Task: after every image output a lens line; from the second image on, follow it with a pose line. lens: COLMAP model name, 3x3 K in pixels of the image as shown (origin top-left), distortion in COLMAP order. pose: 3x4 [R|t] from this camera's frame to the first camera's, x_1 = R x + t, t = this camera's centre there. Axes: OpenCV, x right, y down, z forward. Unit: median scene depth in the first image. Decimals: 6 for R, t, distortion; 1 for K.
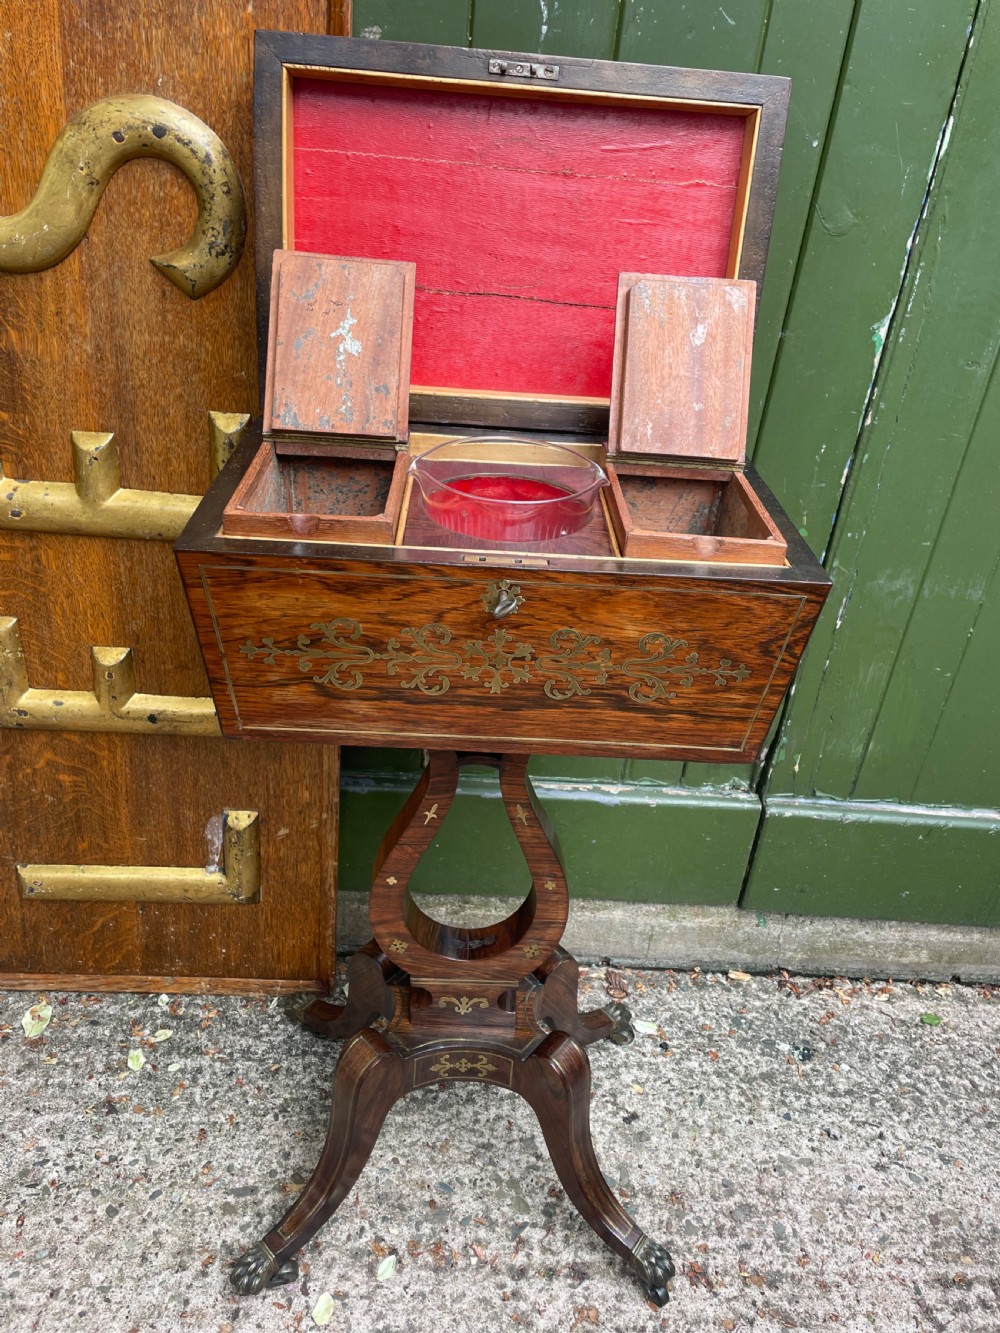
lens RADIAL K [[1016.6, 0, 513.2], [0, 1016.6, 654.8], [0, 0, 1]] dist [0.082305, -0.117402]
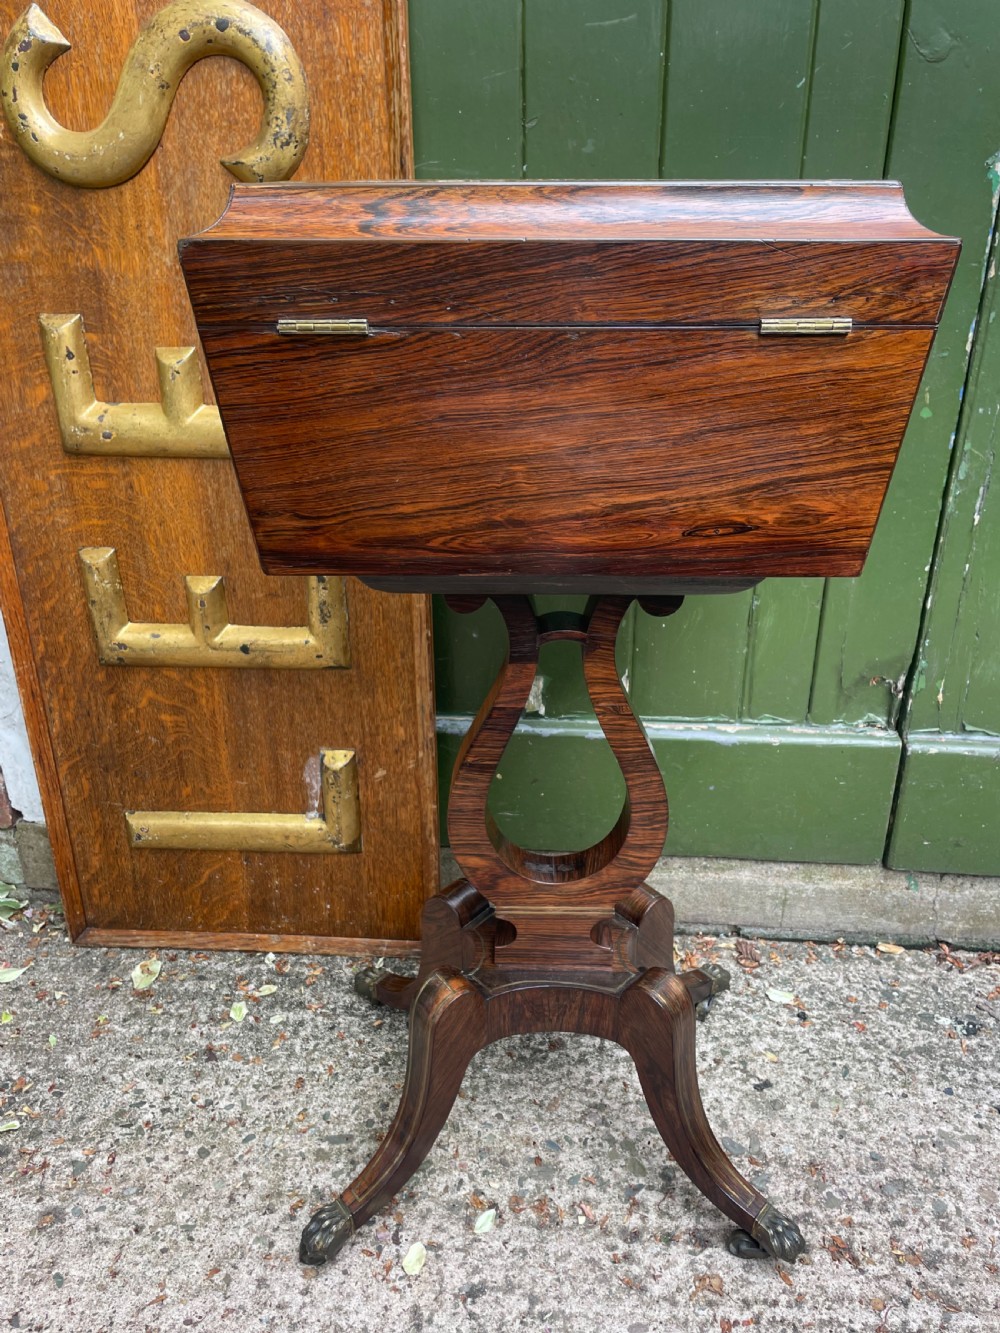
lens RADIAL K [[1016.6, 0, 514.6], [0, 1016.6, 674.8], [0, 0, 1]] dist [0.082305, -0.117402]
pose [[0.987318, -0.038094, -0.154114, 0.056660], [0.027356, 0.997087, -0.071205, 0.163757], [0.156378, 0.066086, 0.985484, 0.068099]]
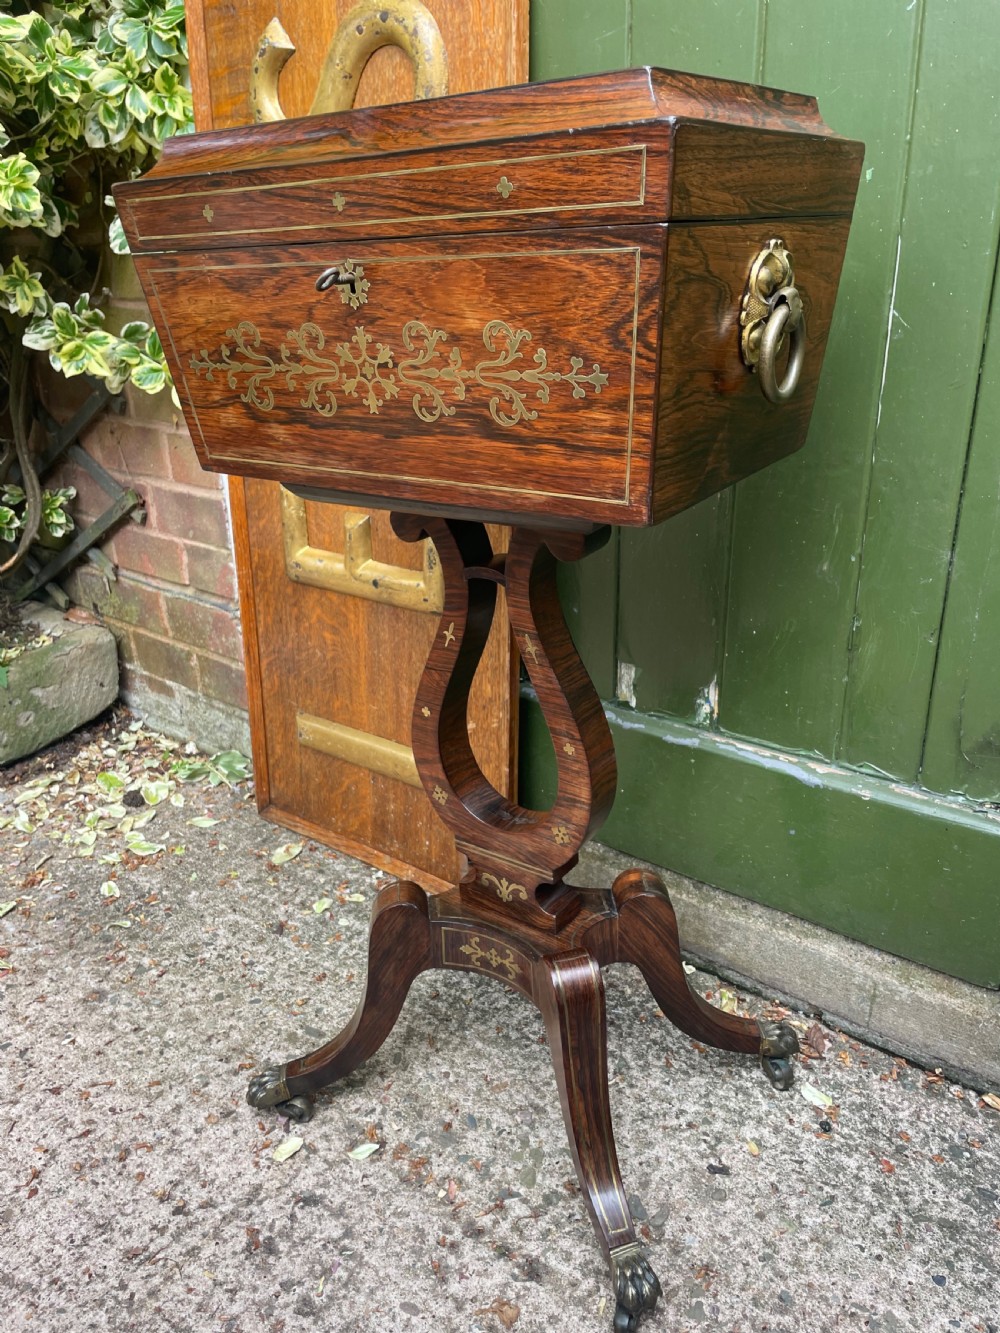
lens RADIAL K [[1016.6, 0, 499.8], [0, 1016.6, 667.9], [0, 0, 1]] dist [0.082305, -0.117402]
pose [[0.757311, 0.143325, -0.637133, 0.457026], [-0.231018, 0.971332, -0.056088, 0.180313], [0.610829, 0.189665, 0.768710, 0.257462]]
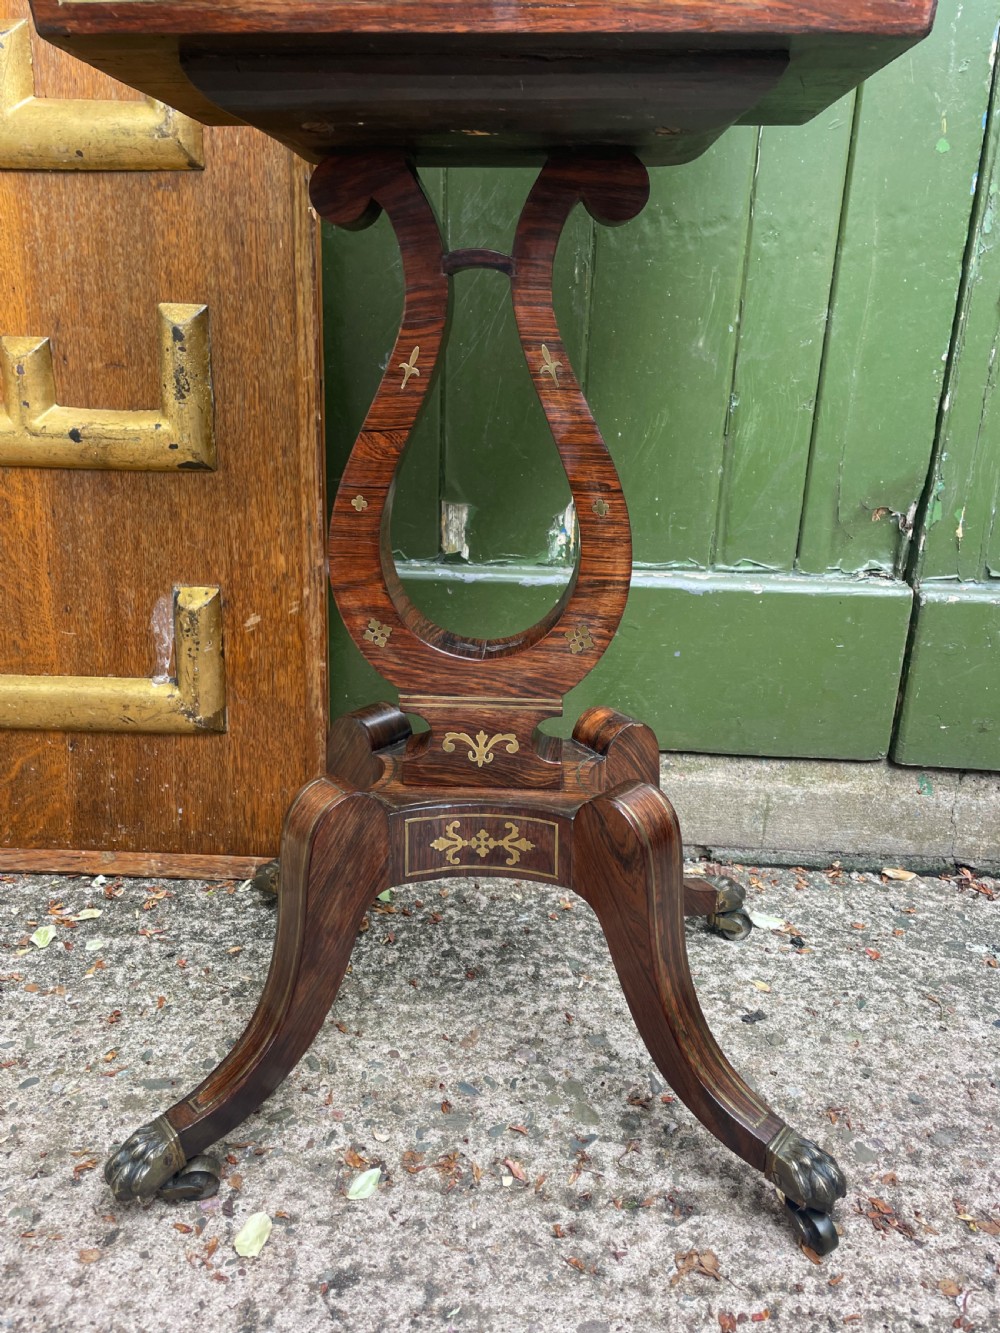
lens RADIAL K [[1016.6, 0, 501.3], [0, 1016.6, 659.4], [0, 0, 1]] dist [0.082305, -0.117402]
pose [[0.994931, -0.036771, -0.093597, 0.025195], [0.018383, 0.981570, -0.190218, 0.372634], [0.098866, 0.187533, 0.977270, 0.319542]]
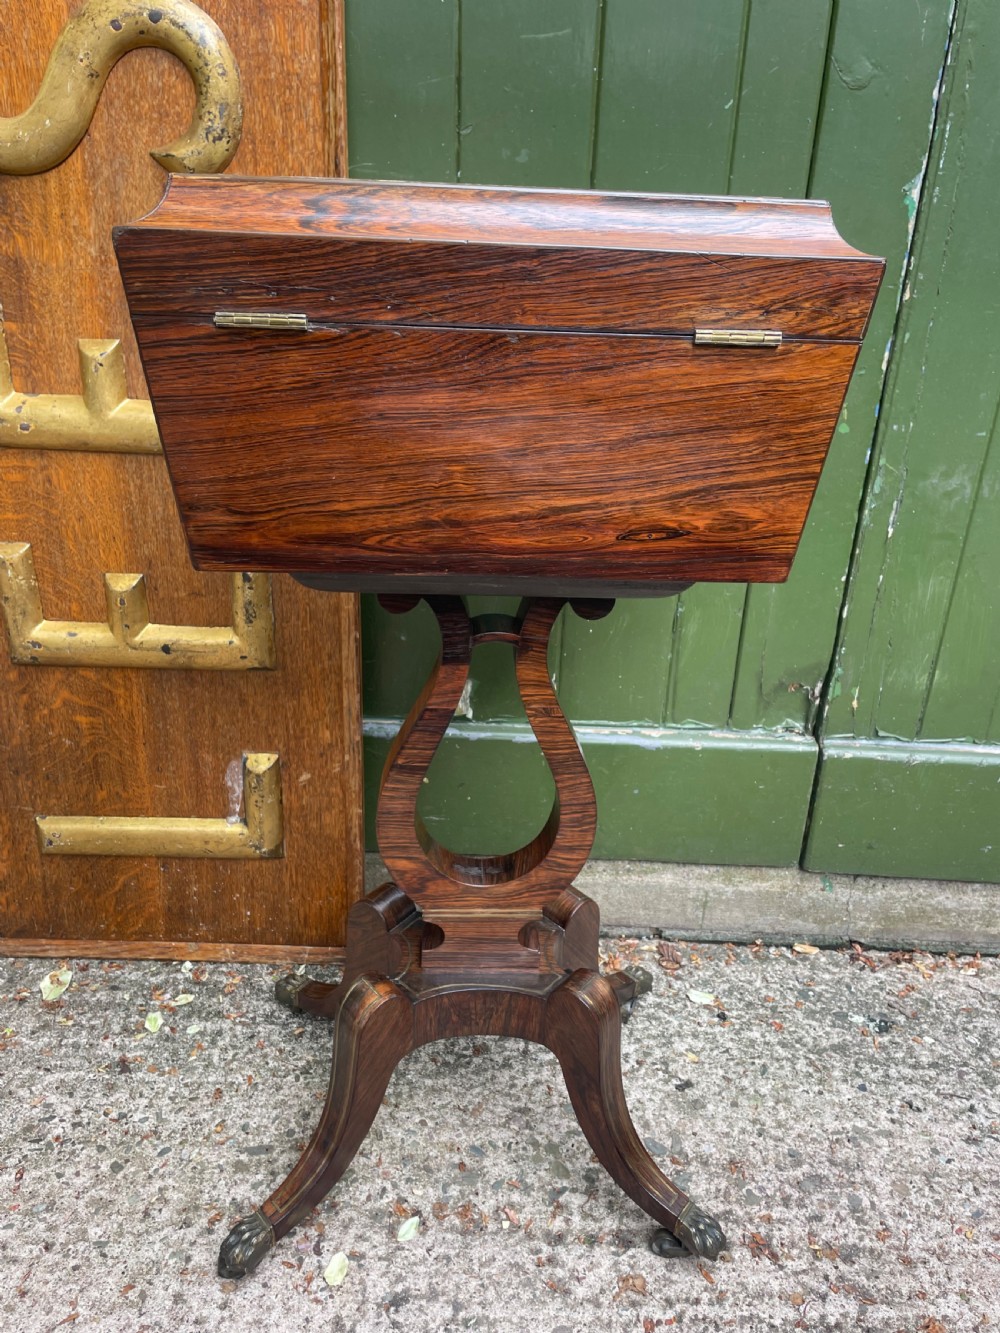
lens RADIAL K [[1016.6, 0, 511.0], [0, 1016.6, 668.8], [0, 0, 1]] dist [0.082305, -0.117402]
pose [[0.996490, -0.030181, -0.078083, 0.047570], [0.023659, 0.996257, -0.083140, 0.168293], [0.080300, 0.081001, 0.993474, 0.065461]]
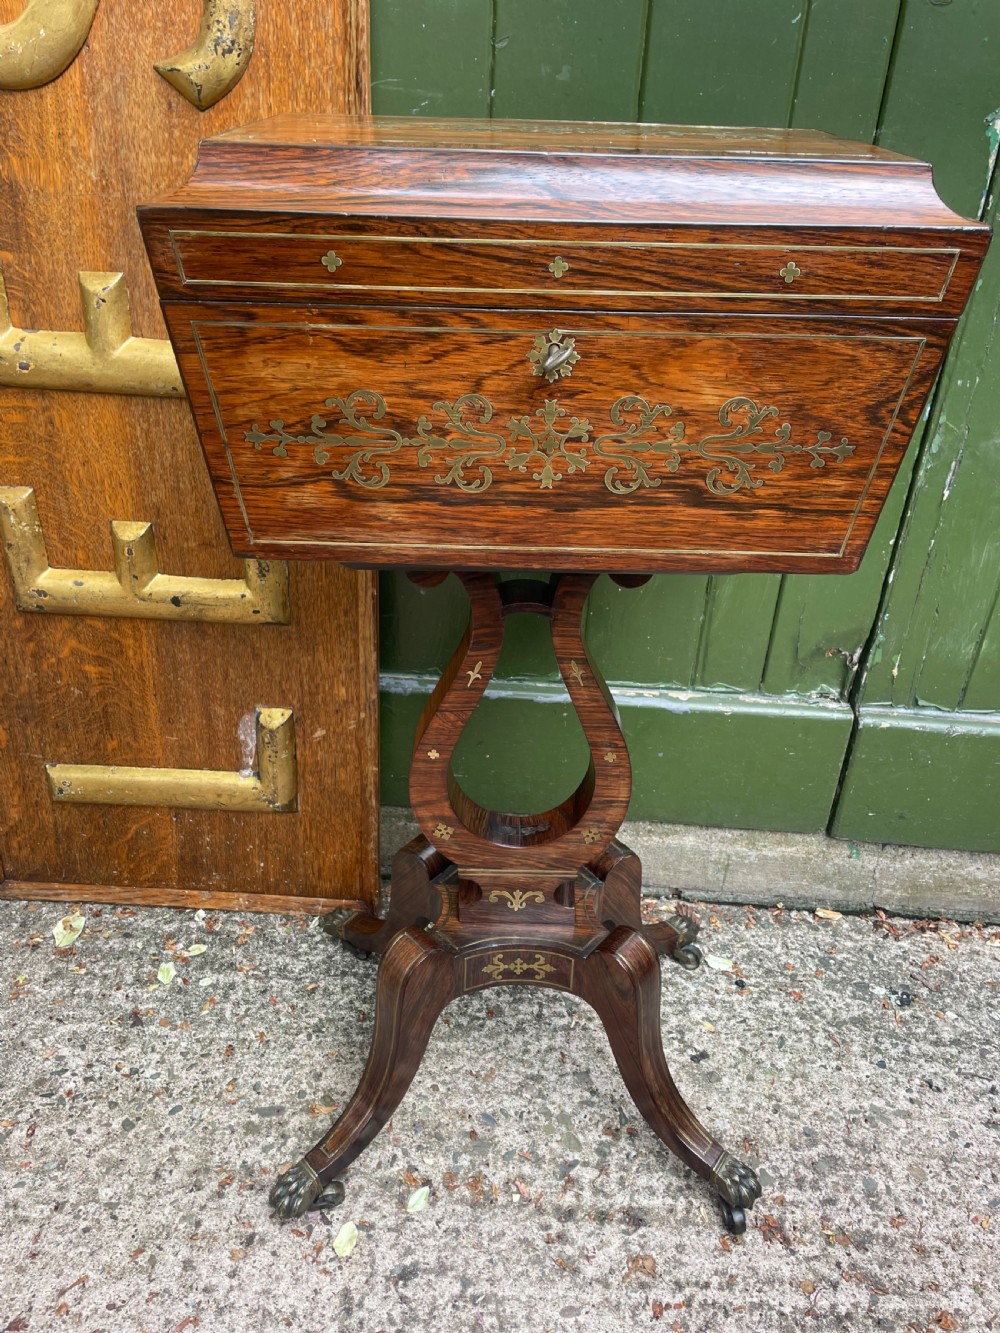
lens RADIAL K [[1016.6, 0, 508.0], [0, 1016.6, 658.7], [0, 0, 1]] dist [0.082305, -0.117402]
pose [[0.994914, 0.002514, -0.100698, 0.040641], [-0.002002, 0.999985, 0.005189, 0.108442], [0.100710, -0.004961, 0.994903, 0.106548]]
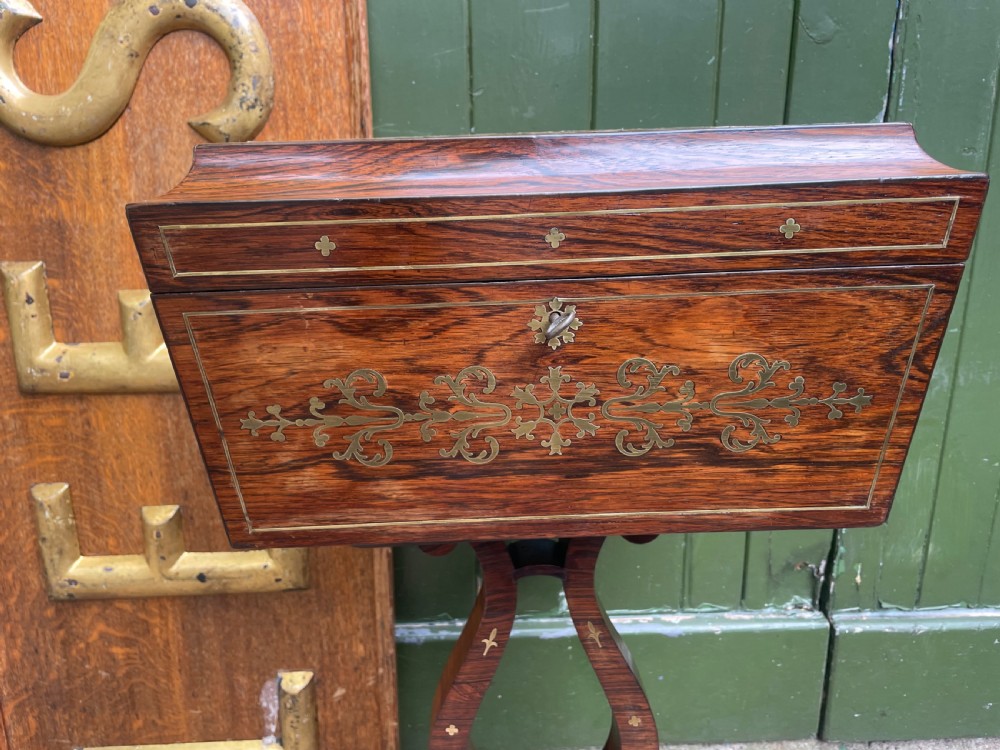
lens RADIAL K [[767.0, 0, 504.3], [0, 767.0, 363.6], [0, 0, 1]] dist [0.063606, -0.096977]
pose [[0.994779, -0.098326, -0.027330, -0.021909], [0.088677, 0.965367, -0.245365, 0.071829], [0.050509, 0.241660, 0.969046, 0.243330]]
